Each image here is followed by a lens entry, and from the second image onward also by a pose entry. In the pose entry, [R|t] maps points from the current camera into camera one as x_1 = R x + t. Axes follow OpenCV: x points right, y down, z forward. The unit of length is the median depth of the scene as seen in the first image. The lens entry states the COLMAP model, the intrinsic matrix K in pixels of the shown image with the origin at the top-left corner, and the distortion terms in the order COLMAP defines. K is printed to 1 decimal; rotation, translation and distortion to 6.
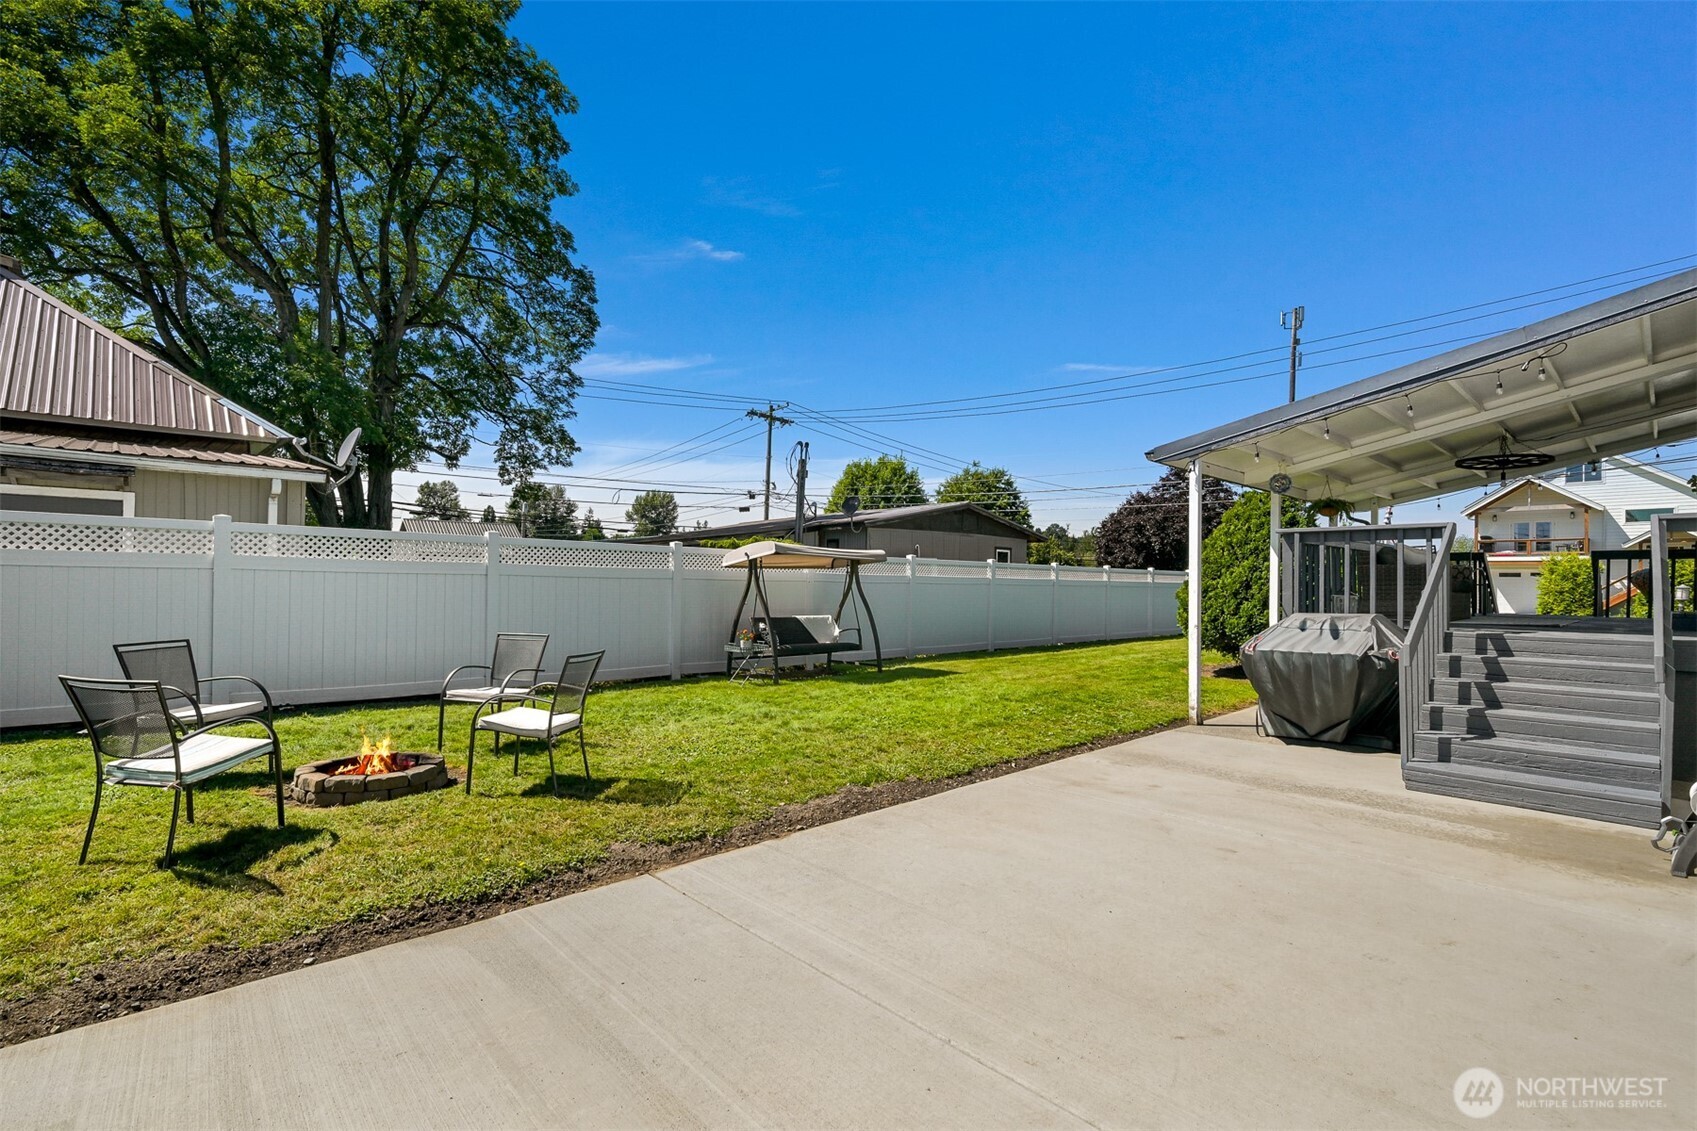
lens RADIAL K [[771.6, 0, 850.3], [0, 771.6, 573.5], [0, 0, 1]] dist [0.001440, 0.000182]
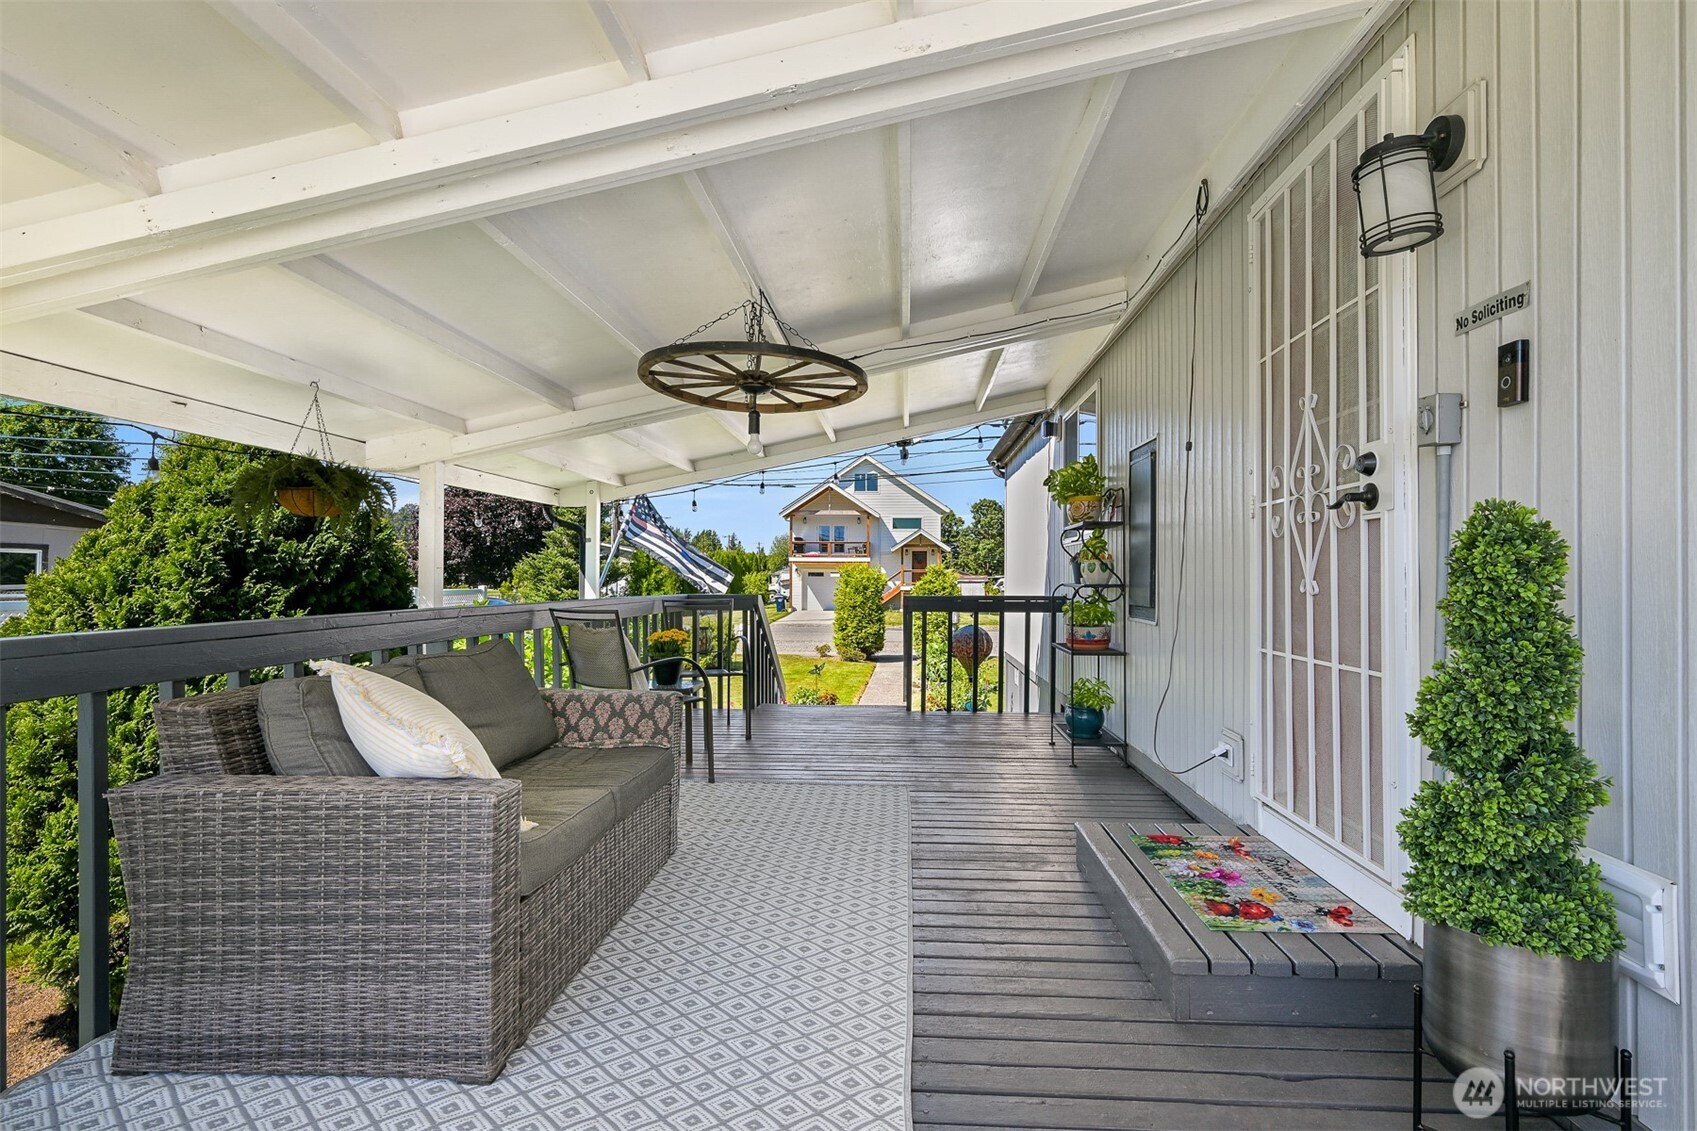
lens RADIAL K [[735.3, 0, 844.0], [0, 735.3, 570.0], [0, 0, 1]] dist [0.001564, 0.000072]
pose [[0.739693, -0.007316, 0.672904, 0.260415], [-0.004788, 0.999858, 0.016134, -0.026558], [-0.672927, -0.015156, 0.739554, 0.291440]]
